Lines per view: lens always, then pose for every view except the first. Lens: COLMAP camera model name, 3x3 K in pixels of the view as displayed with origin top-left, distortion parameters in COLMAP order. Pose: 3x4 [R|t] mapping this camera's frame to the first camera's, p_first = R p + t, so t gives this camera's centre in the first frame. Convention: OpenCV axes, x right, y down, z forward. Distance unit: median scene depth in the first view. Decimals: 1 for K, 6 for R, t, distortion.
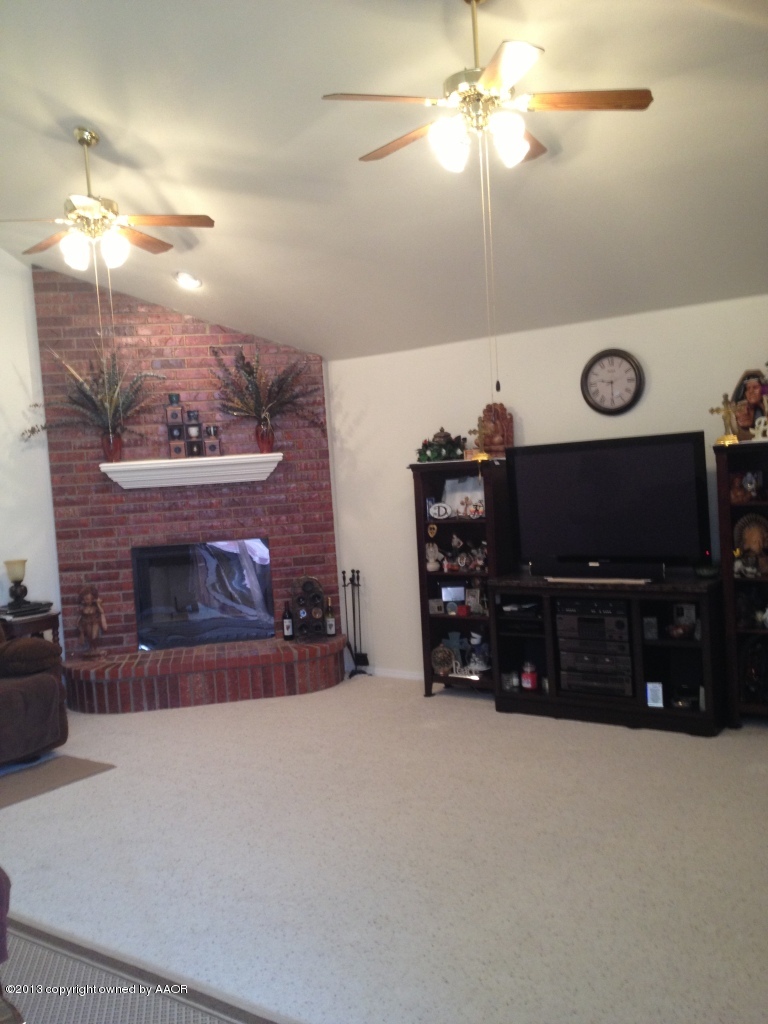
lens RADIAL K [[965.6, 0, 389.7], [0, 965.6, 512.8], [0, 0, 1]] dist [0.016867, 0.000000]
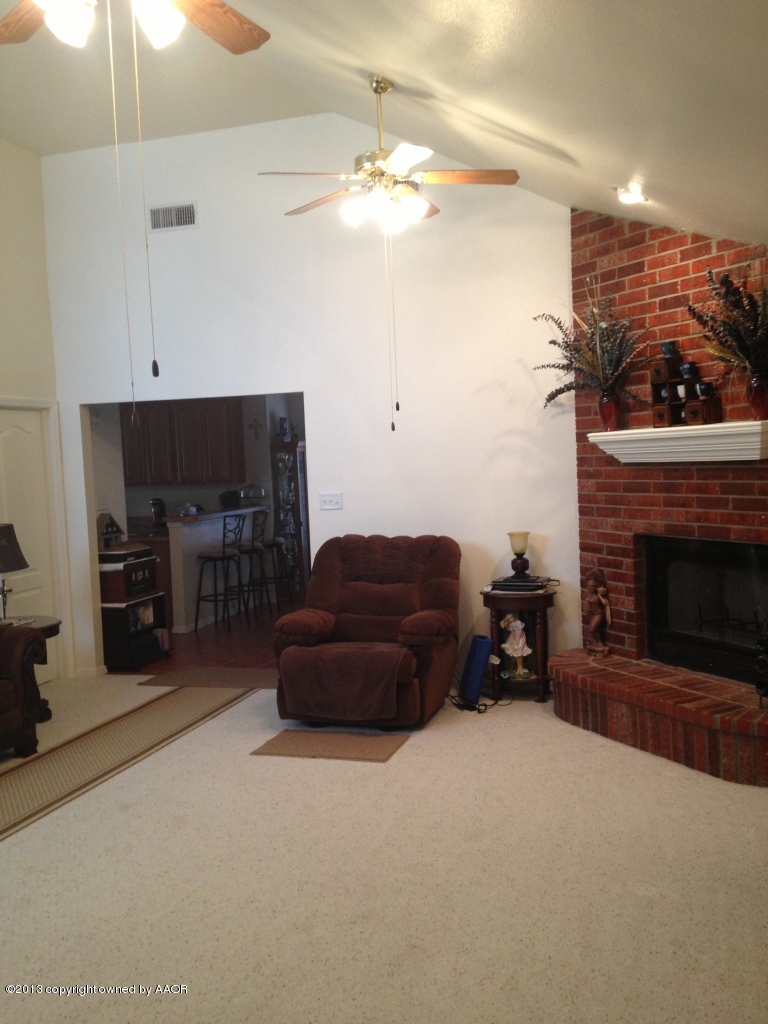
lens RADIAL K [[965.6, 0, 387.5], [0, 965.6, 514.5], [0, 0, 1]] dist [0.016867, 0.000000]
pose [[0.274899, 0.108692, -0.955310, 0.468302], [-0.024540, 0.994059, 0.106039, -0.063560], [0.961160, -0.005707, 0.275933, 0.578847]]
